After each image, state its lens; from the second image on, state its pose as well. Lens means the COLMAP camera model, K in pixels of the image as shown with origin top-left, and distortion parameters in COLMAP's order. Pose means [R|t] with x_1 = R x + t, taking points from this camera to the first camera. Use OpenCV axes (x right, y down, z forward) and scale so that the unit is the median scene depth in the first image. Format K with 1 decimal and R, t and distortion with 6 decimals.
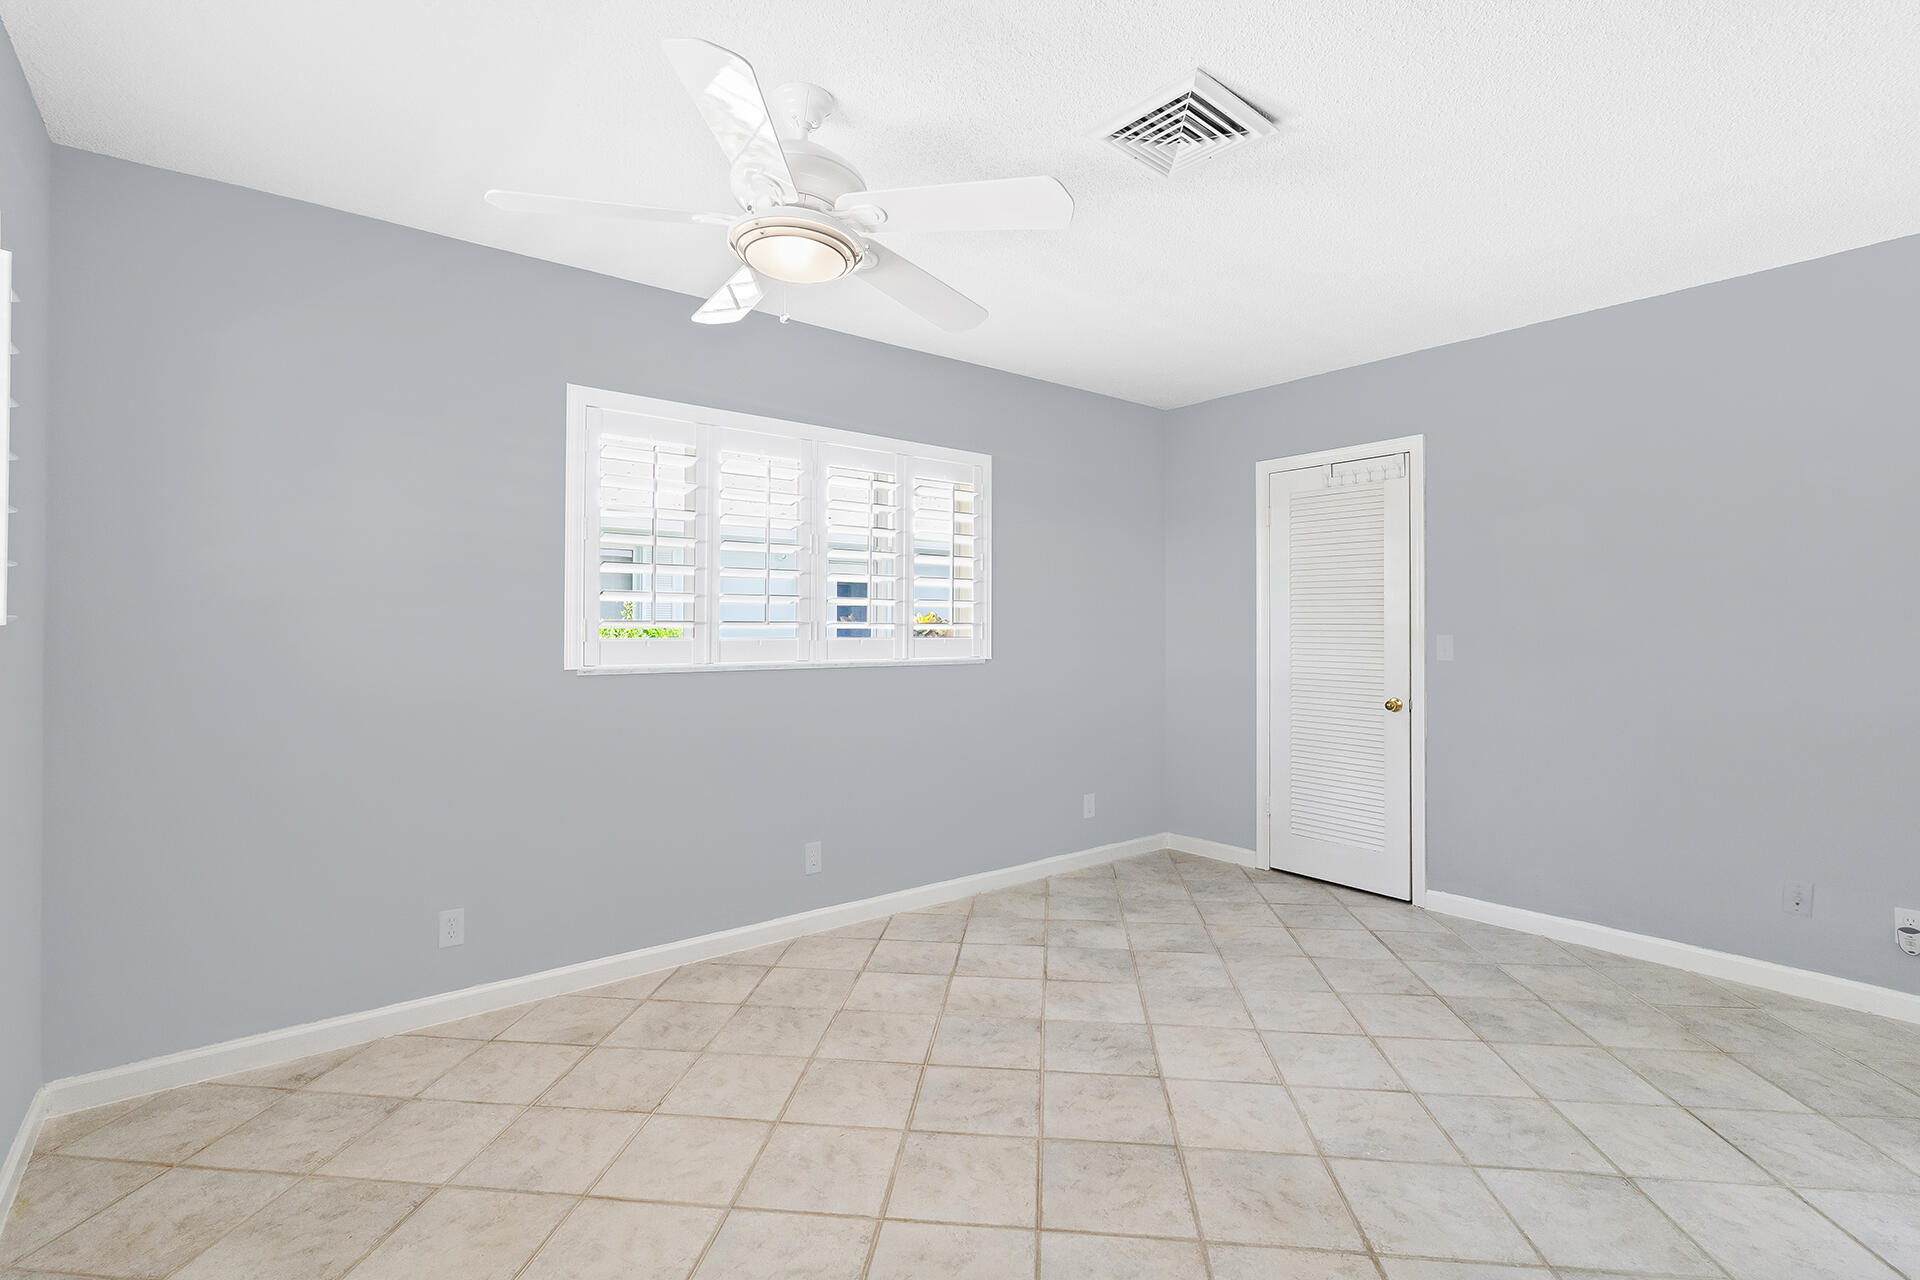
lens RADIAL K [[877.6, 0, 962.6], [0, 877.6, 629.7], [0, 0, 1]] dist [-0.002056, 0.001777]
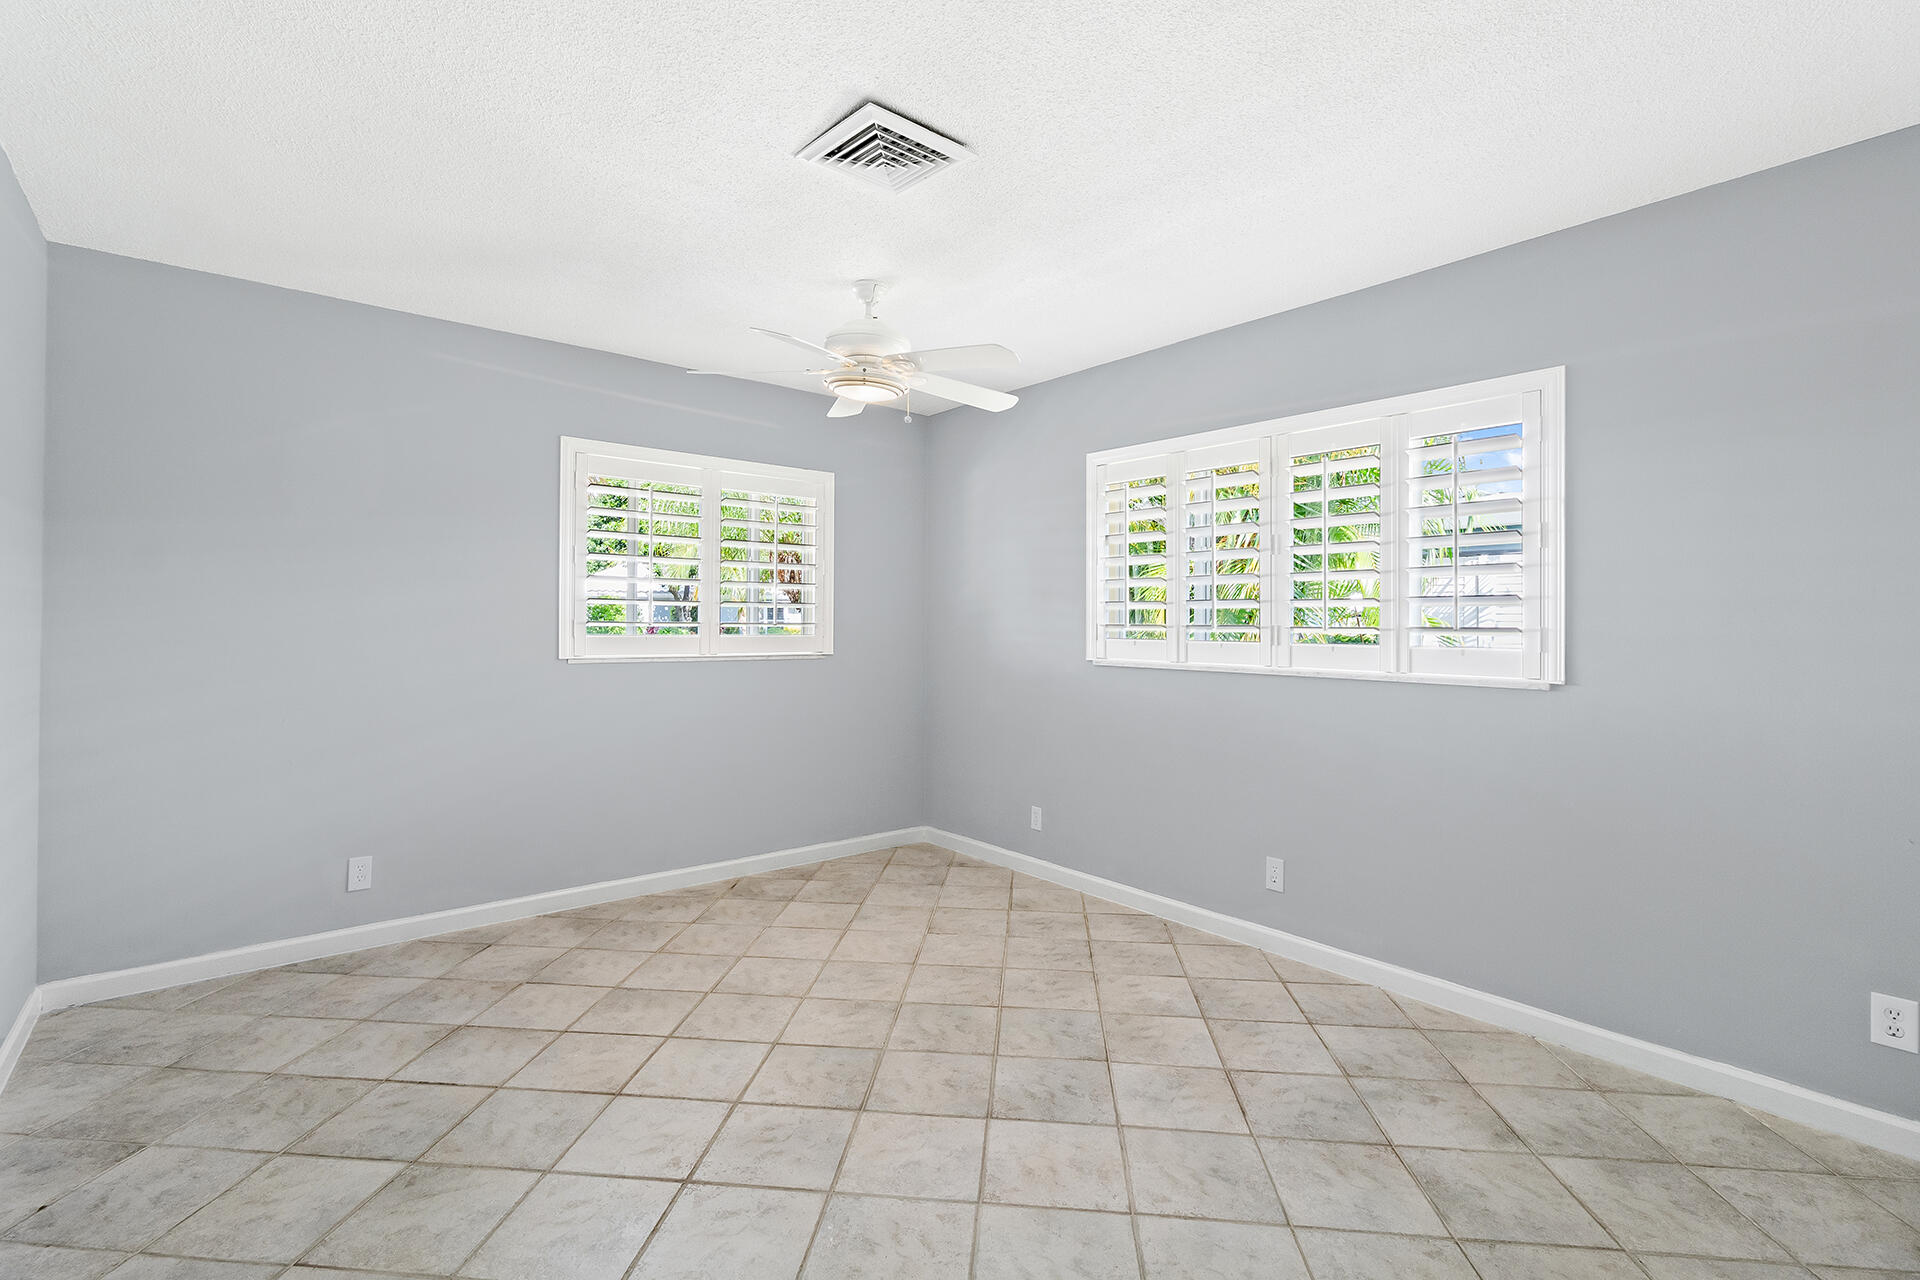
lens RADIAL K [[877.6, 0, 962.7], [0, 877.6, 633.8], [0, 0, 1]] dist [-0.002056, 0.001777]
pose [[0.019422, 0.004875, -0.999799, 0.881532], [-0.013197, 0.999902, 0.004619, -0.000366], [0.999724, 0.013104, 0.019484, 0.730498]]
